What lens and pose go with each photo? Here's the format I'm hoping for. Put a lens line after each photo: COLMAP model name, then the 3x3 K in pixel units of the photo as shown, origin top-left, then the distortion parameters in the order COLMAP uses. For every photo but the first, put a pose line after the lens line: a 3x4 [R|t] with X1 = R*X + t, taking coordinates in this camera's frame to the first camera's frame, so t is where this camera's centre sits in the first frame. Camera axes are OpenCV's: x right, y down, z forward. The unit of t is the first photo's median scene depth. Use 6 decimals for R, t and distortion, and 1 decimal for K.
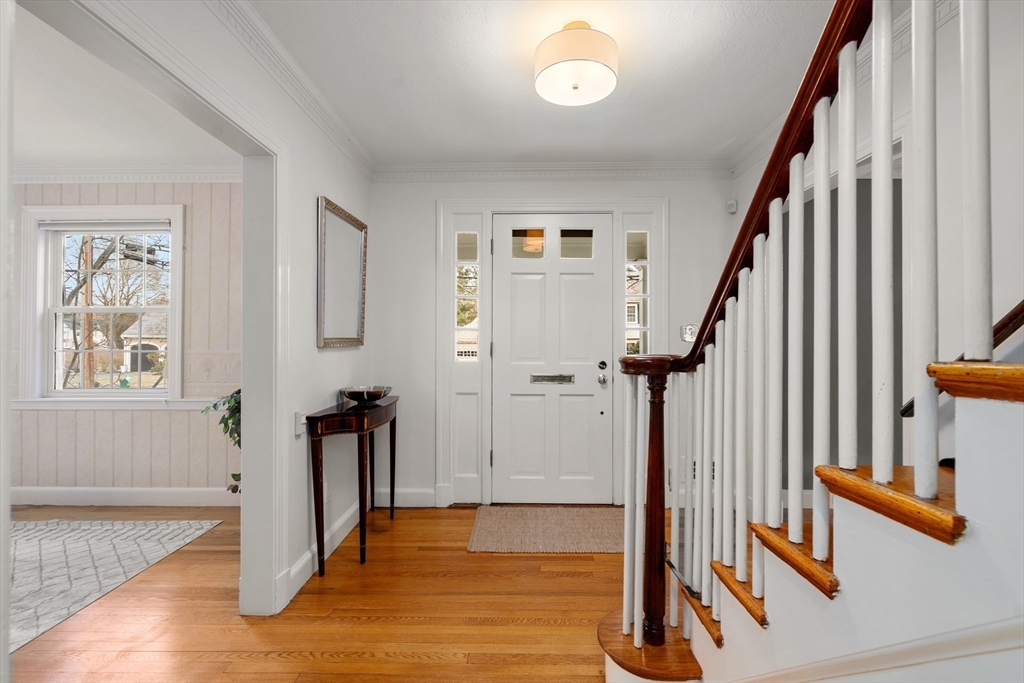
lens RADIAL K [[461.4, 0, 511.5], [0, 461.4, 338.7], [0, 0, 1]] dist [-0.000122, 0.000992]
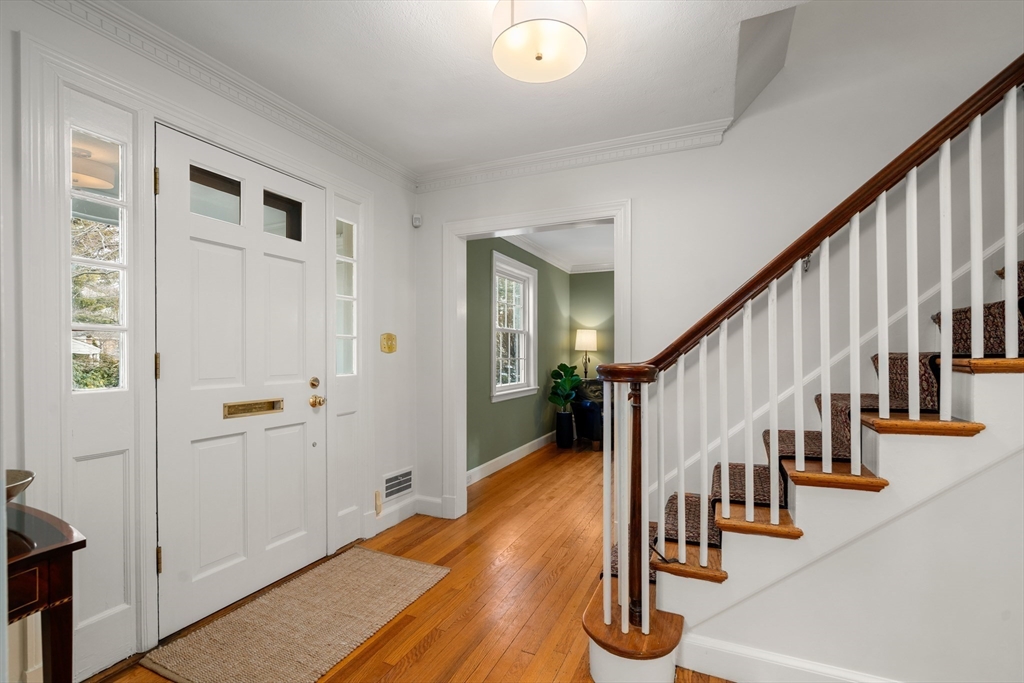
lens RADIAL K [[468.1, 0, 510.7], [0, 468.1, 353.9], [0, 0, 1]] dist [-0.001232, 0.000107]
pose [[0.400975, -0.006413, 0.916066, -0.390083], [-0.002828, 0.999962, 0.008238, 0.001967], [-0.916084, -0.005894, 0.400942, 0.384517]]
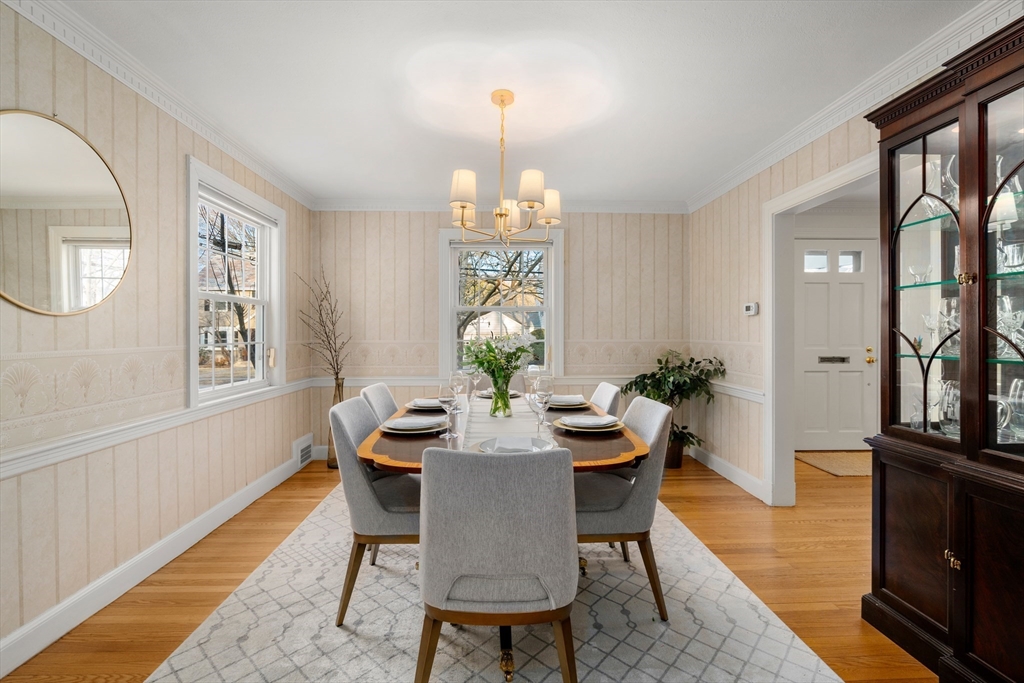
lens RADIAL K [[461.4, 0, 511.5], [0, 461.4, 338.7], [0, 0, 1]] dist [-0.000122, 0.000992]
pose [[0.997797, -0.004316, 0.066202, -0.961949], [0.003013, 0.999800, 0.019763, -0.005440], [-0.066274, -0.019520, 0.997610, -0.304494]]
